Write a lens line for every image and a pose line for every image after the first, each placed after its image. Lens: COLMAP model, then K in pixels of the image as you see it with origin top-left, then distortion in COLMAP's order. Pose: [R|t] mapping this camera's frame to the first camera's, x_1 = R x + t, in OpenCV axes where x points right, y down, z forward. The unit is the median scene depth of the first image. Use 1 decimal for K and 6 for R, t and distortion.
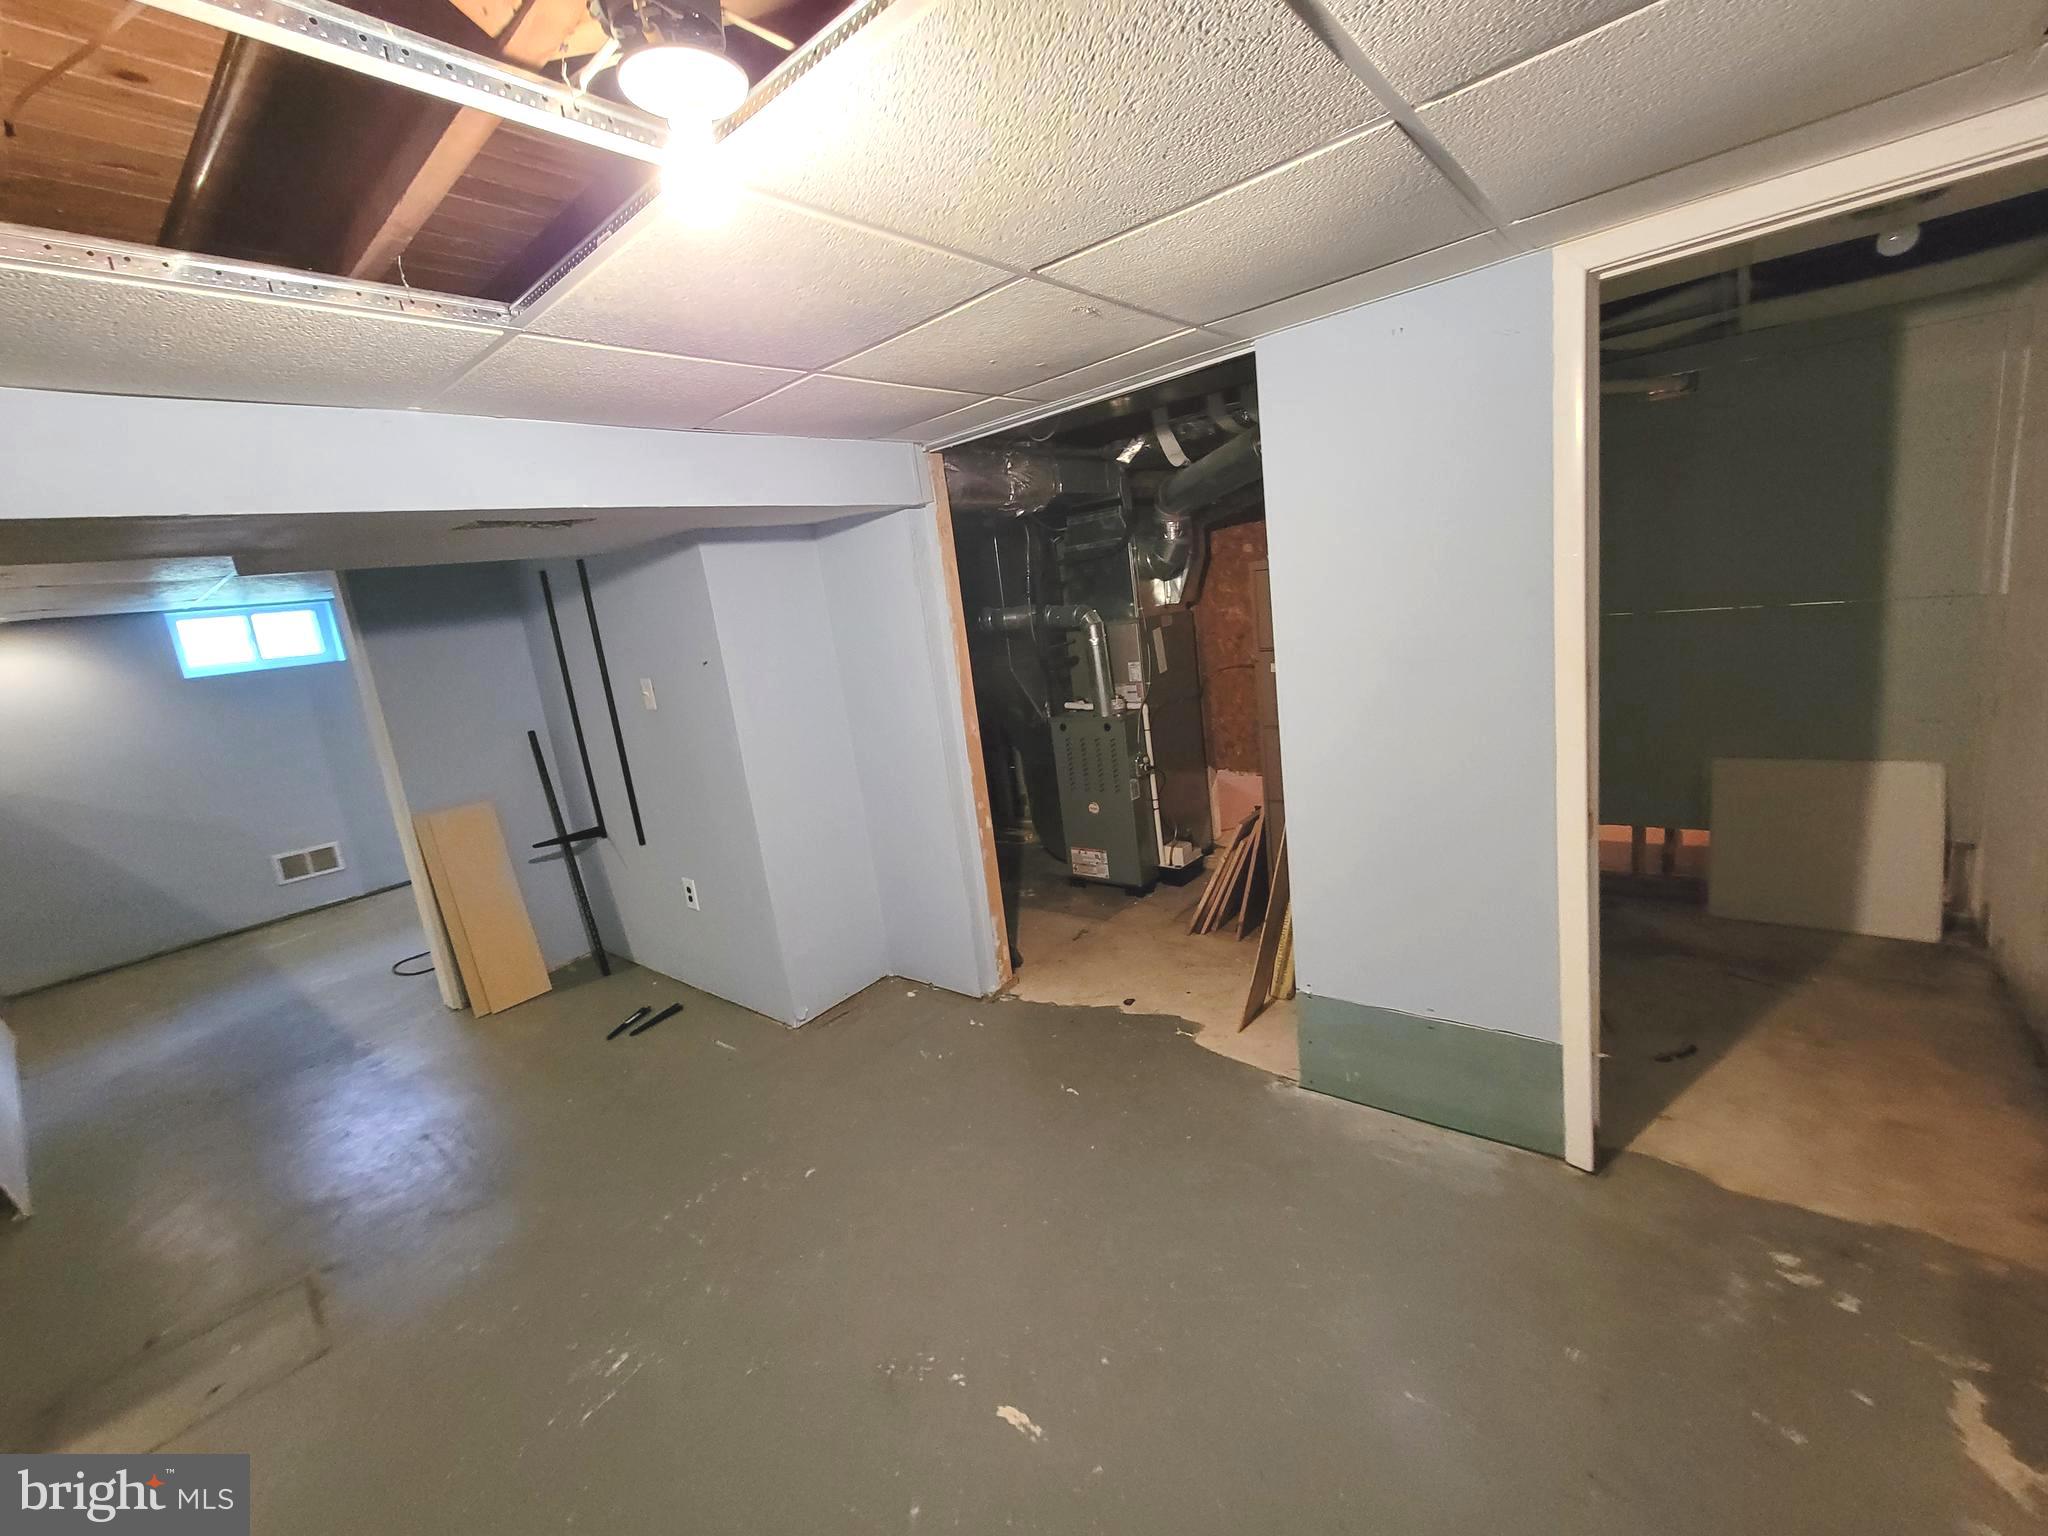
lens RADIAL K [[839.5, 0, 1030.1], [0, 839.5, 766.4], [0, 0, 1]] dist [0.002848, -0.000828]
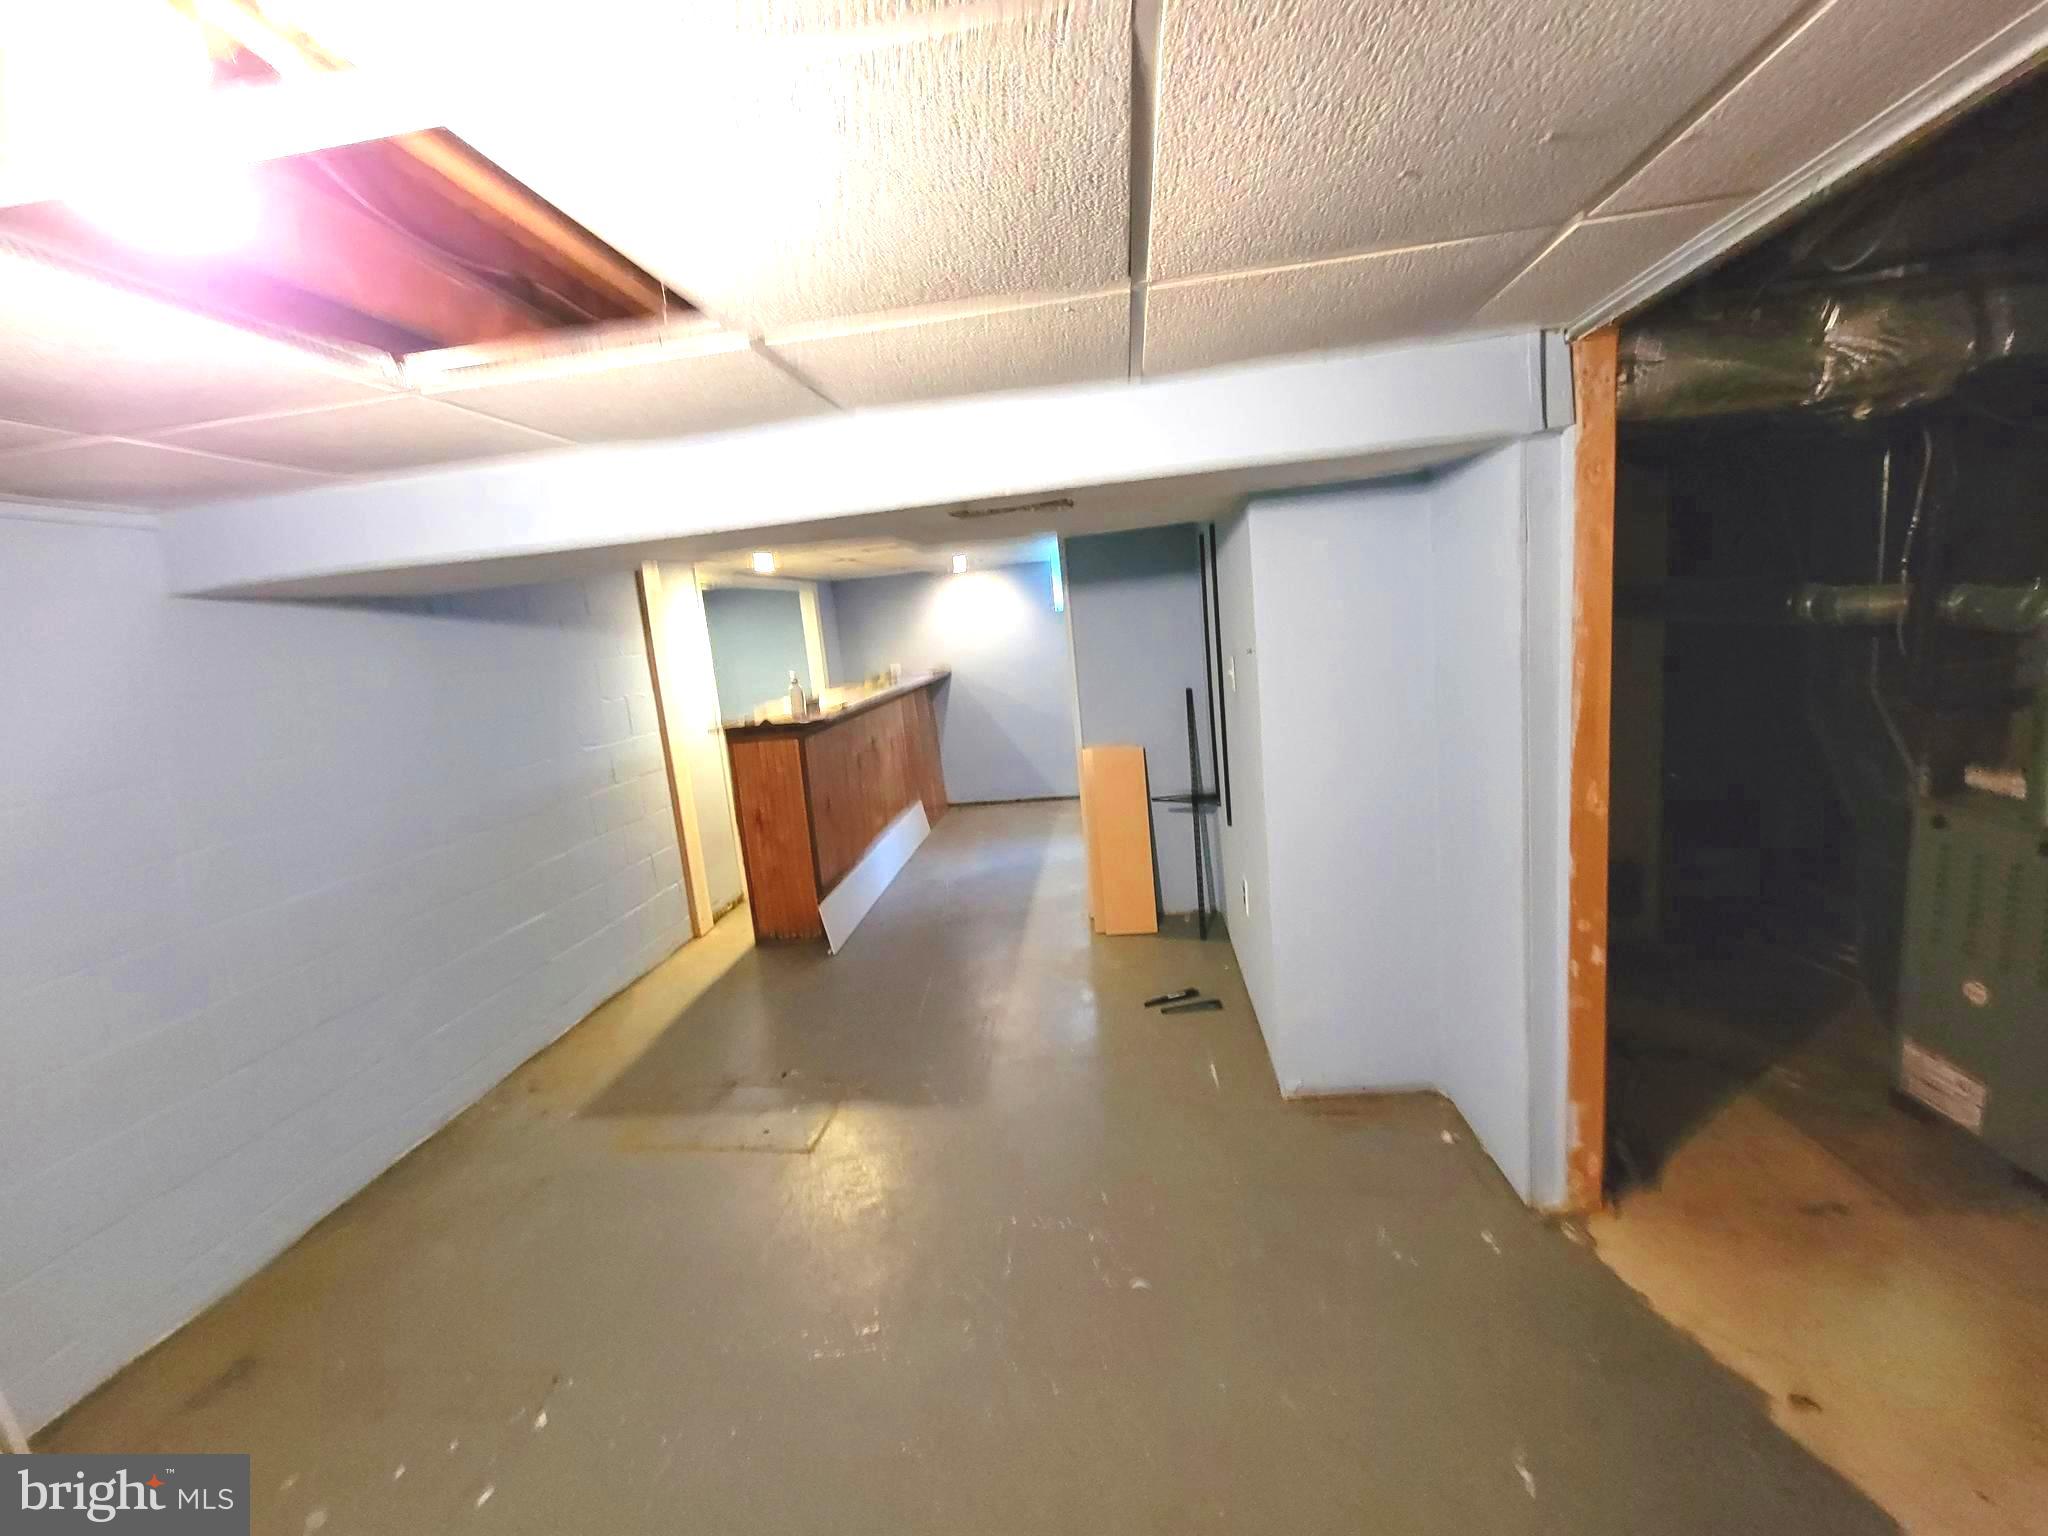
lens RADIAL K [[839.5, 0, 1029.5], [0, 839.5, 758.3], [0, 0, 1]] dist [0.002848, -0.000828]
pose [[0.547661, 0.209551, -0.810035, 0.172466], [-0.148257, 0.977114, 0.152537, -0.096240], [0.823461, 0.036555, 0.566194, 0.289804]]
